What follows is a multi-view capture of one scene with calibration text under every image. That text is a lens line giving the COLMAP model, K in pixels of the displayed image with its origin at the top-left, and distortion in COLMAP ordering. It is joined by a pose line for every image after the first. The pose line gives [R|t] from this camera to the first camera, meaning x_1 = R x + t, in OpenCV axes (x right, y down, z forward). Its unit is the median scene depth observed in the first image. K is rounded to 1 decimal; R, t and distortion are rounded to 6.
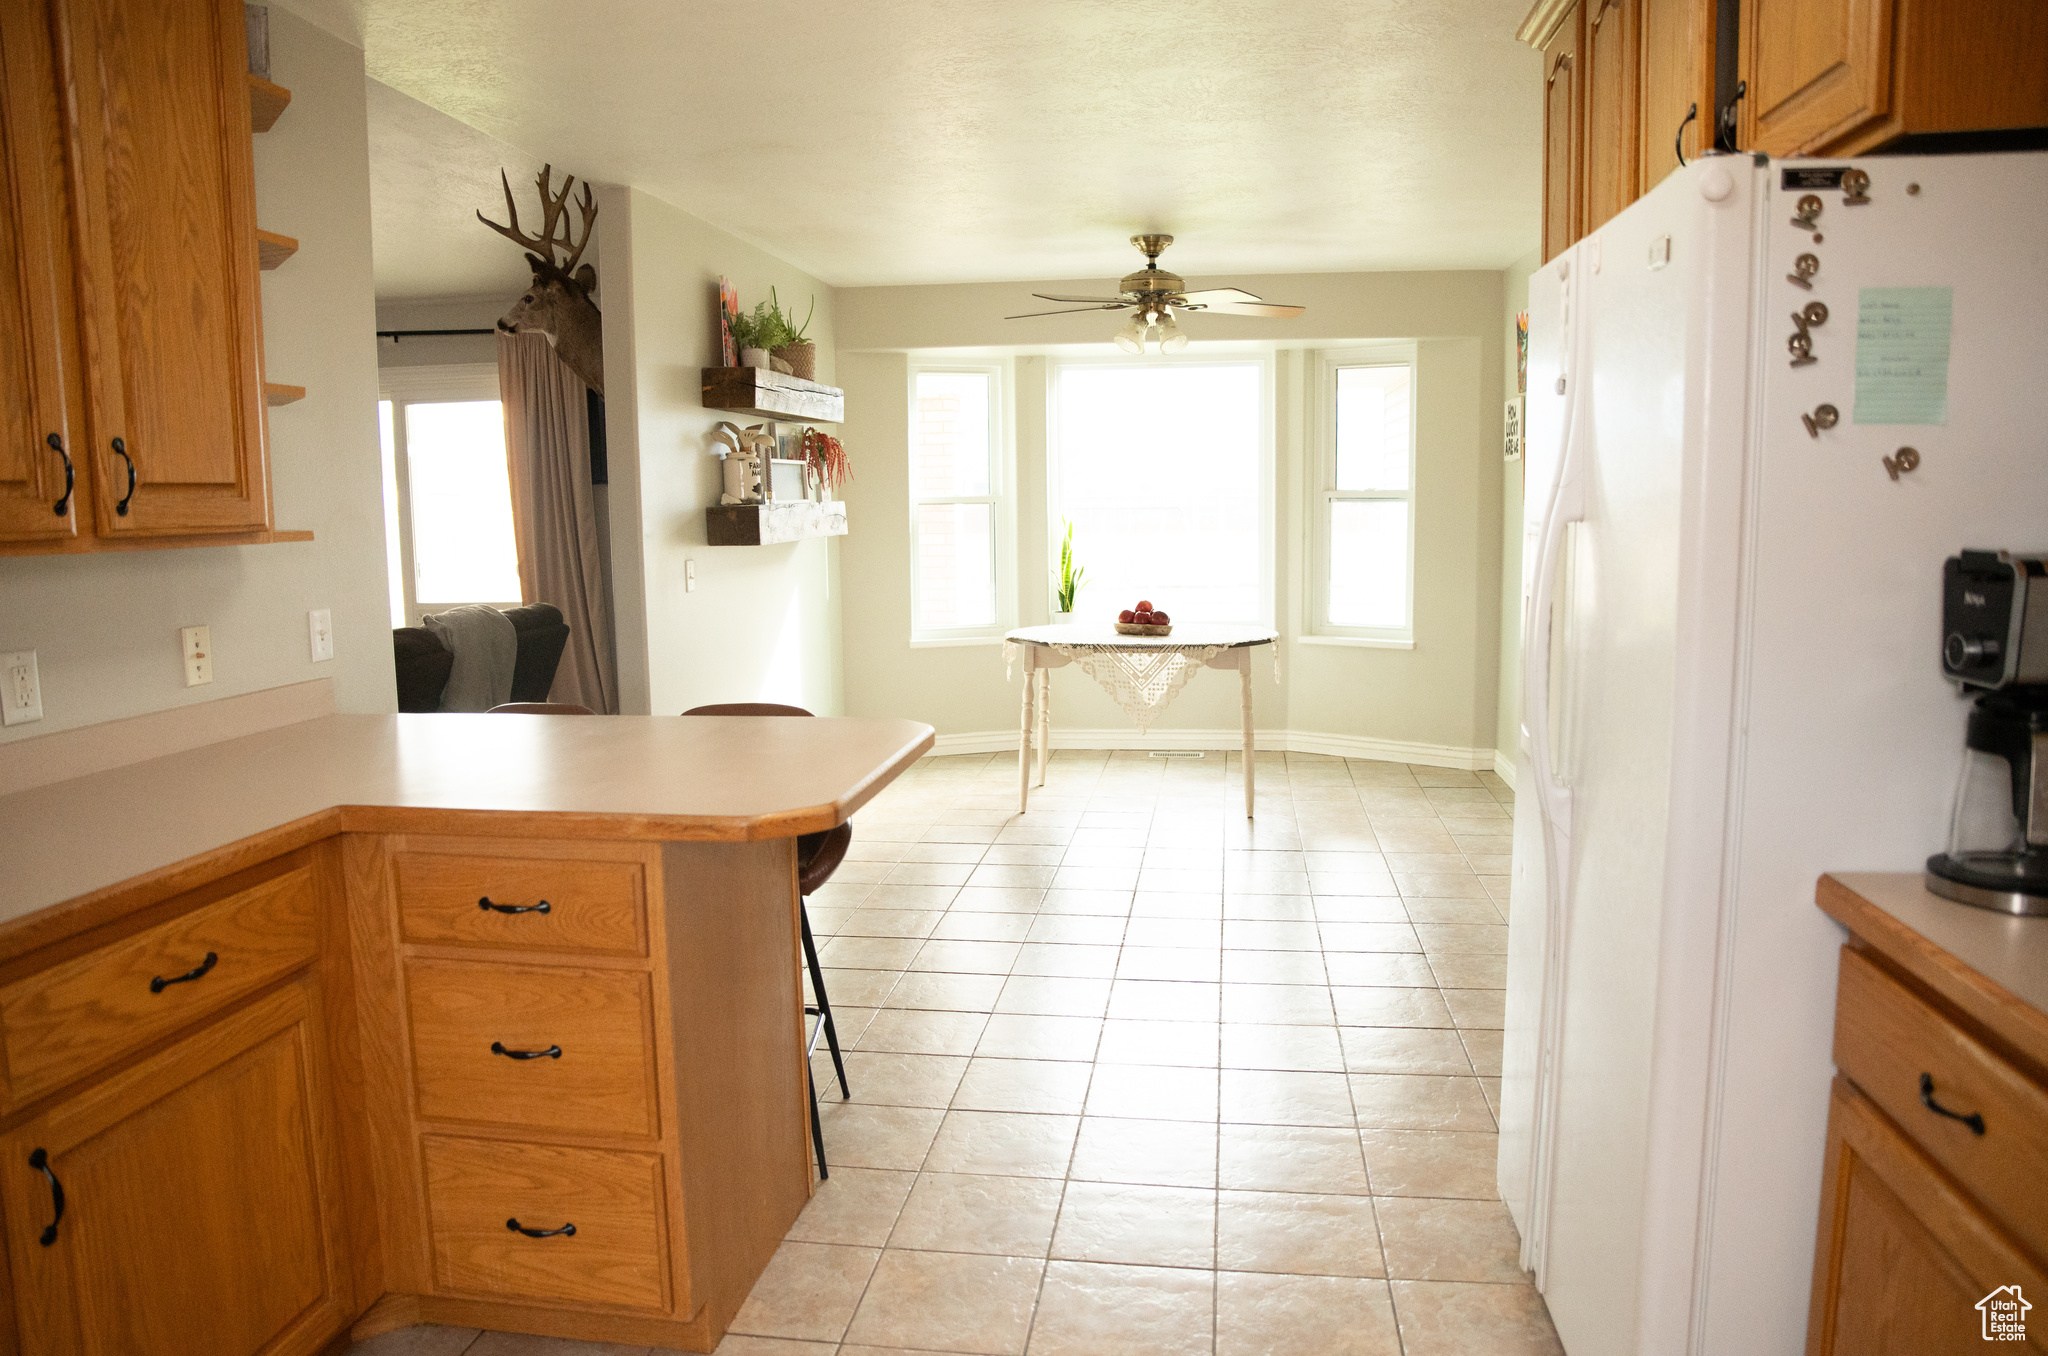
lens RADIAL K [[1404.0, 0, 1030.5], [0, 1404.0, 681.0], [0, 0, 1]] dist [-0.121040, 0.082418]
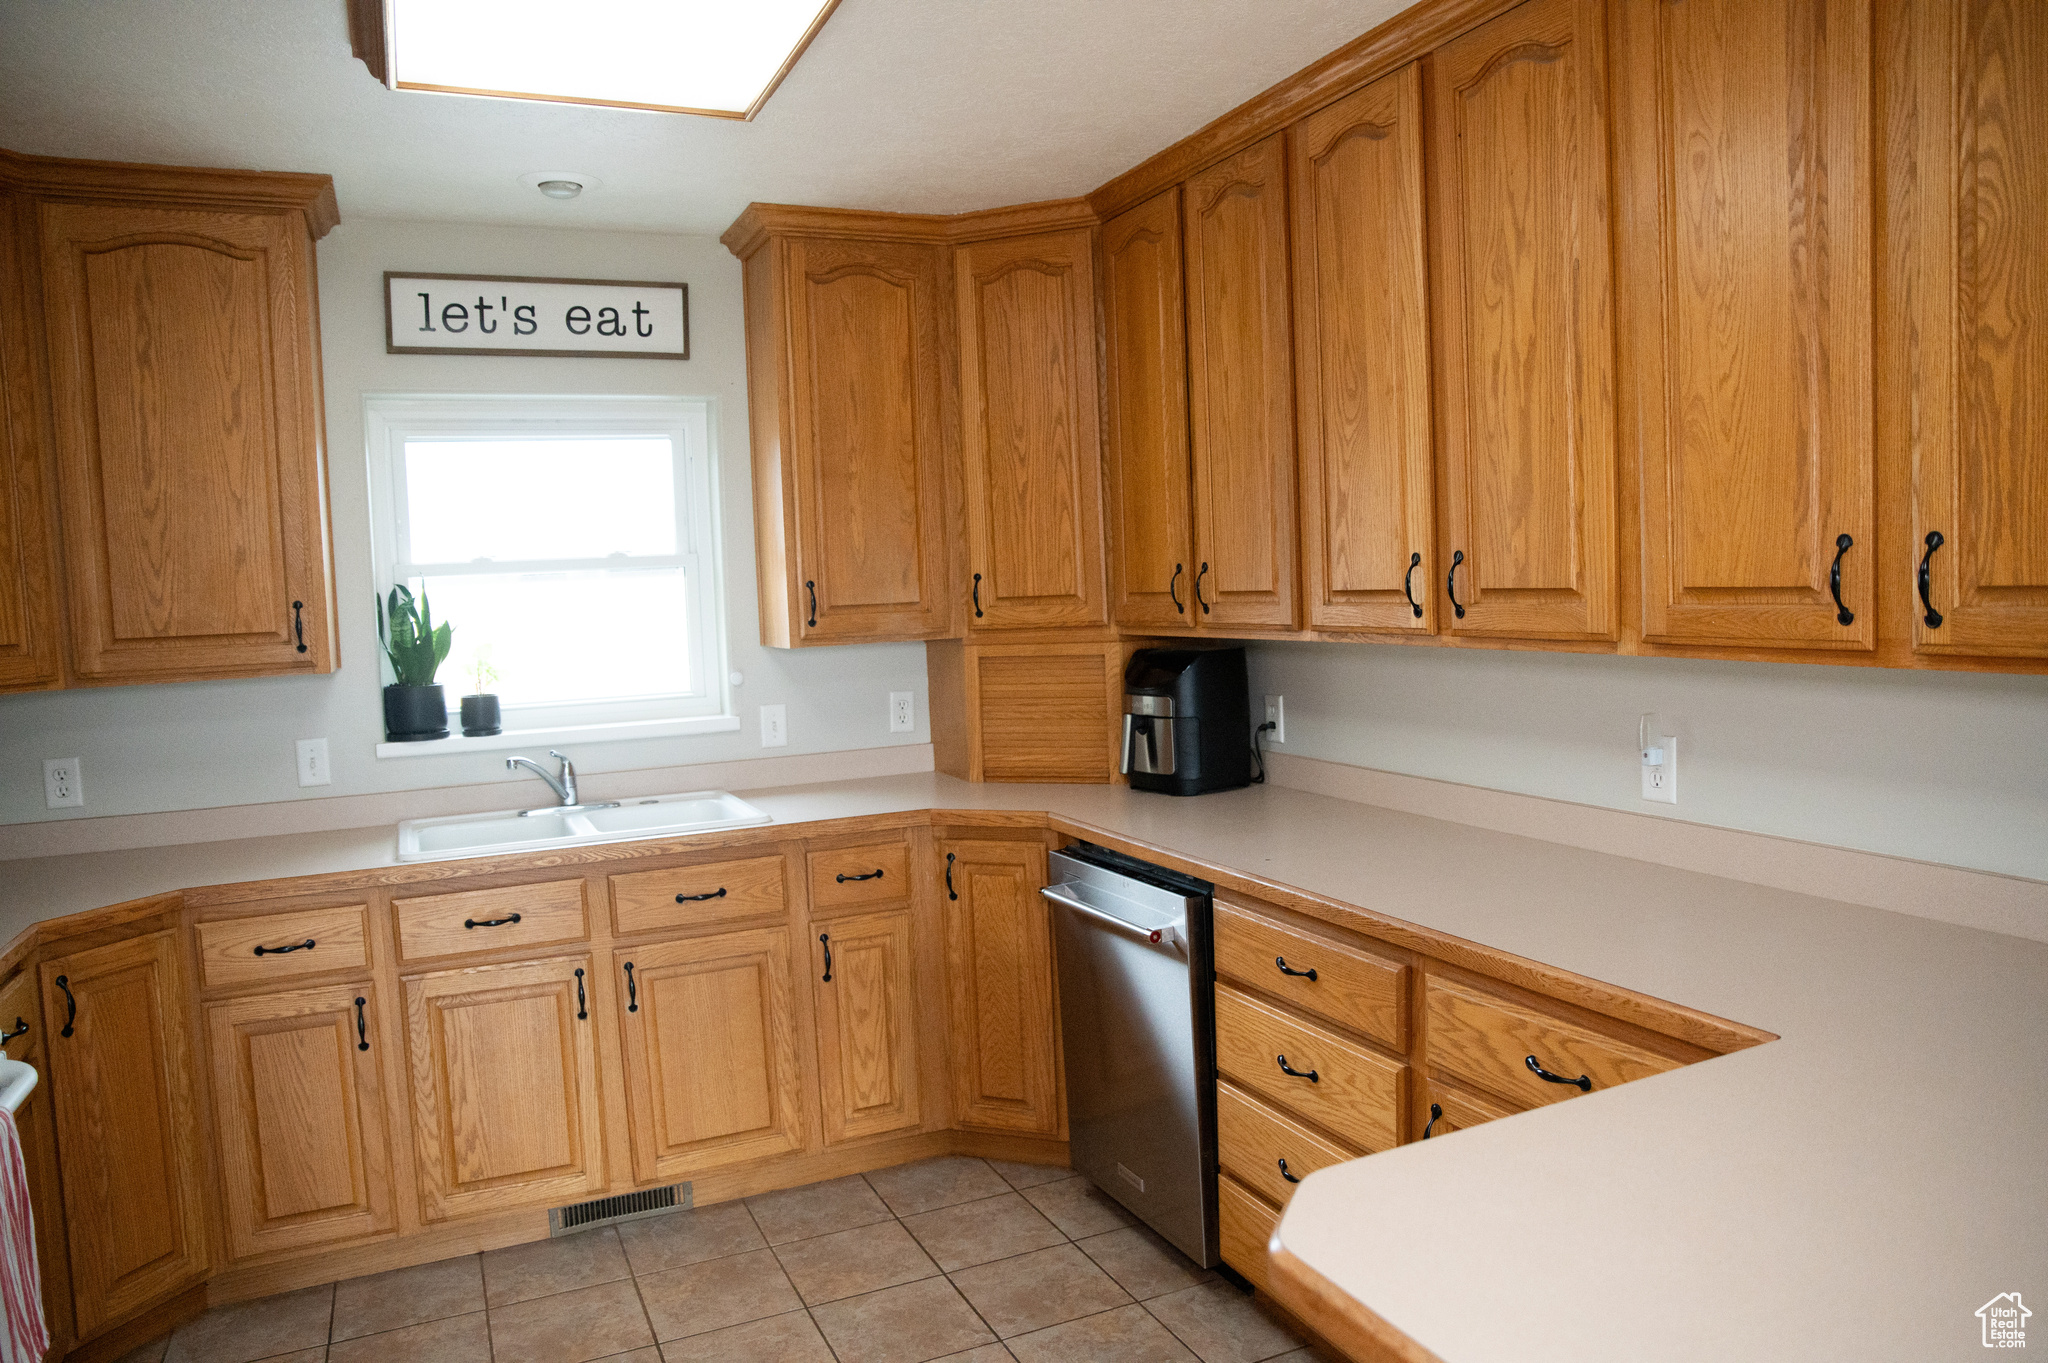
lens RADIAL K [[1404.0, 0, 1030.5], [0, 1404.0, 684.5], [0, 0, 1]] dist [-0.121040, 0.082418]
pose [[-0.842538, 0.087911, -0.531415, 0.075595], [-0.018152, 0.981397, 0.191131, -0.082543], [0.538332, 0.170681, -0.825268, 0.487942]]
